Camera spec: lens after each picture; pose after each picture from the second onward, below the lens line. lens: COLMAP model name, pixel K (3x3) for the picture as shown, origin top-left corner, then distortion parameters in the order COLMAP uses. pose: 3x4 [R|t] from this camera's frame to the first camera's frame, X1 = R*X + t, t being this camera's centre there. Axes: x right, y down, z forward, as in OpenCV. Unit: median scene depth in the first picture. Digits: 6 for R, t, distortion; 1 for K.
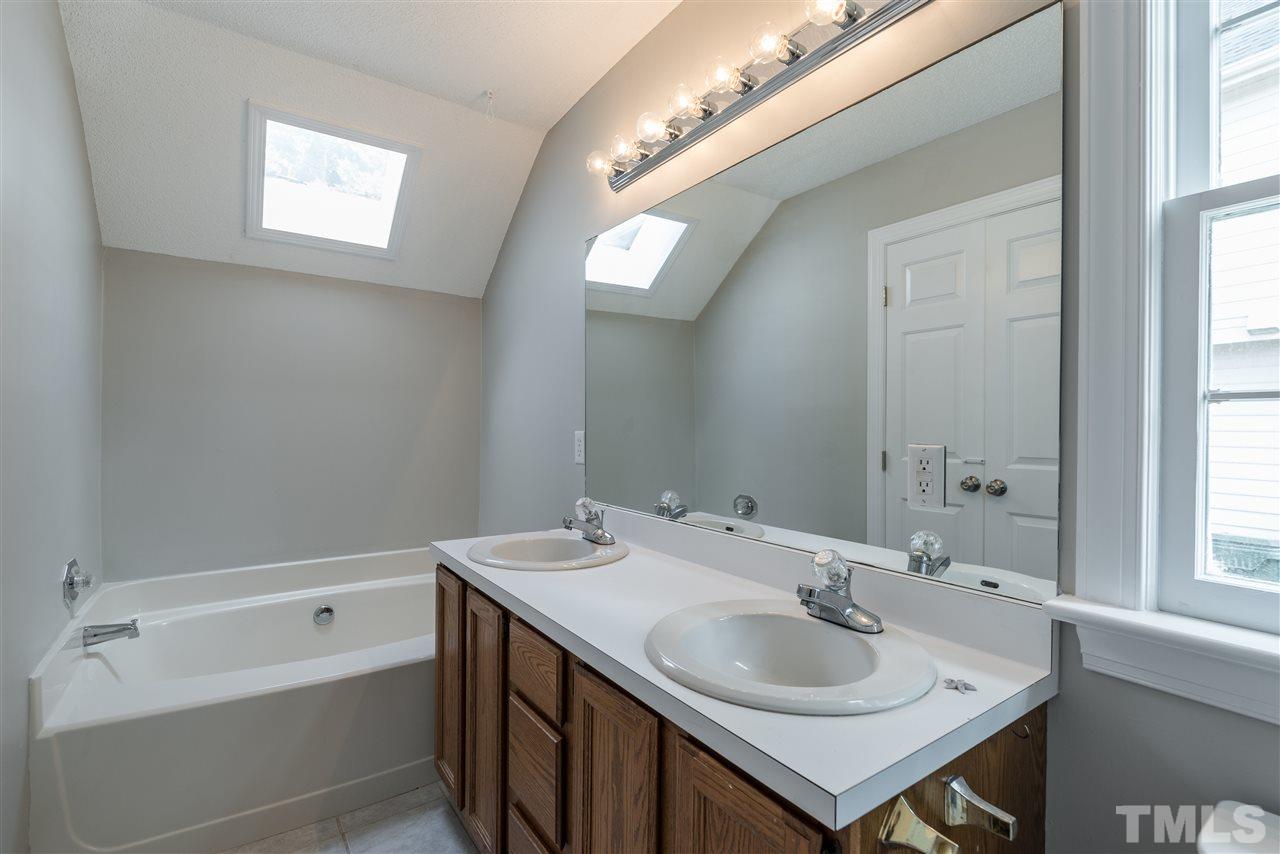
lens RADIAL K [[593.4, 0, 640.0], [0, 593.4, 427.0], [0, 0, 1]] dist [-0.002042, -0.000782]
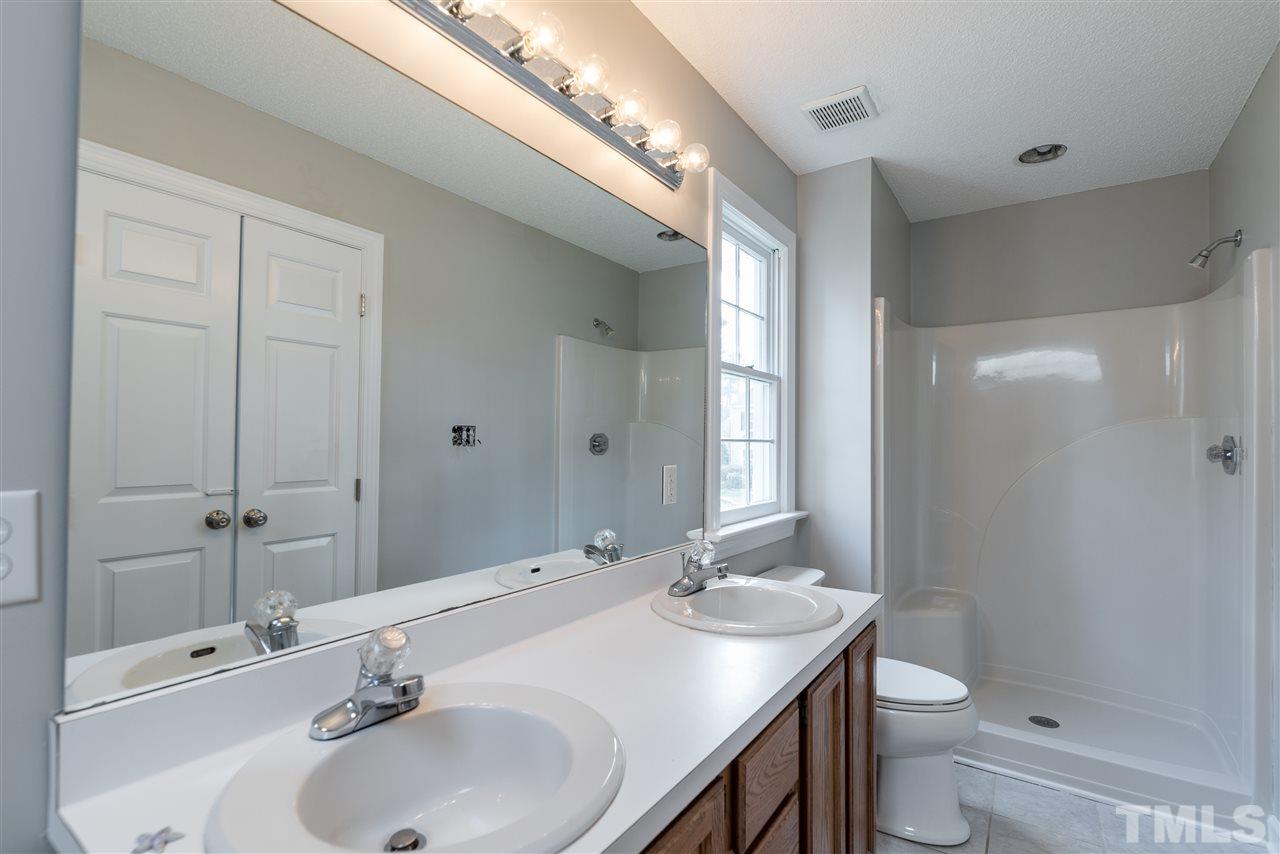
lens RADIAL K [[593.4, 0, 640.0], [0, 593.4, 427.0], [0, 0, 1]] dist [-0.002042, -0.000782]
pose [[-0.360787, 0.022095, 0.932387, -0.459541], [-0.001111, 0.999708, -0.024120, -0.015790], [-0.932648, -0.009738, -0.360657, 0.781147]]
